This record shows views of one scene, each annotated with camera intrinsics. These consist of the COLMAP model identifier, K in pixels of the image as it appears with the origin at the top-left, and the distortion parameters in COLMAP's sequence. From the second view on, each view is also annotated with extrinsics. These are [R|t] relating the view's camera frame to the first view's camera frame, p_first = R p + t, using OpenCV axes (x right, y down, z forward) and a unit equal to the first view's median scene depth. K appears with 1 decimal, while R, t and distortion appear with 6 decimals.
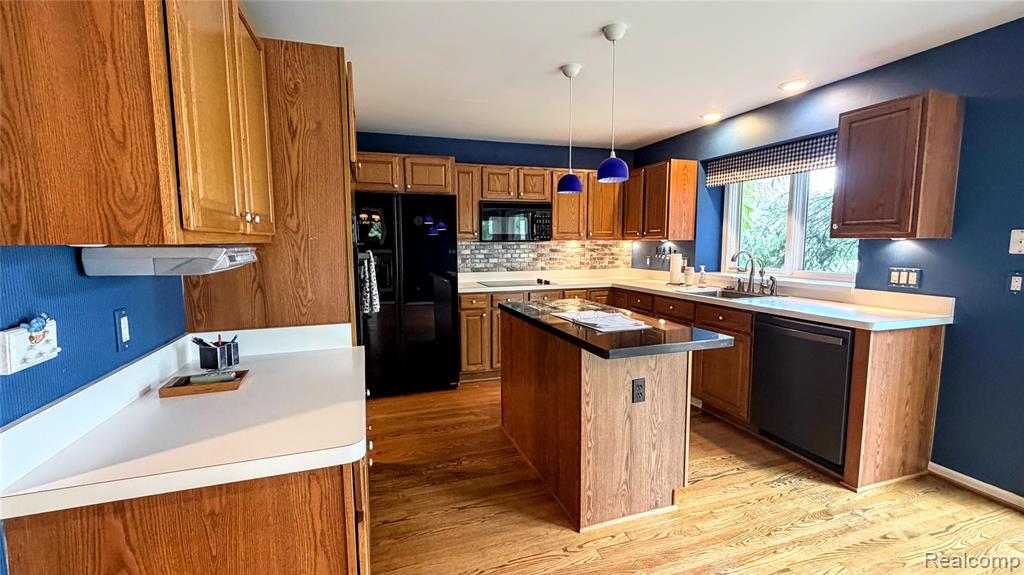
lens RADIAL K [[411.7, 0, 507.9], [0, 411.7, 288.3], [0, 0, 1]] dist [0.002450, 0.000210]
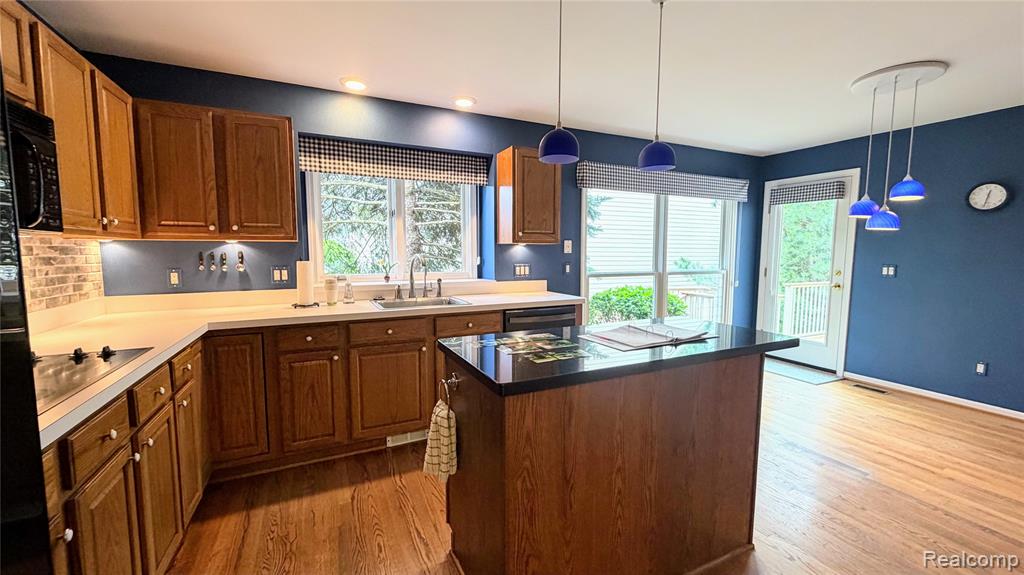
lens RADIAL K [[411.7, 0, 507.9], [0, 411.7, 288.3], [0, 0, 1]] dist [0.002450, 0.000210]
pose [[-0.121622, -0.095995, 0.987924, -0.341844], [0.103298, 0.988684, 0.108786, -0.086122], [-0.987187, 0.115282, -0.110330, 0.811030]]
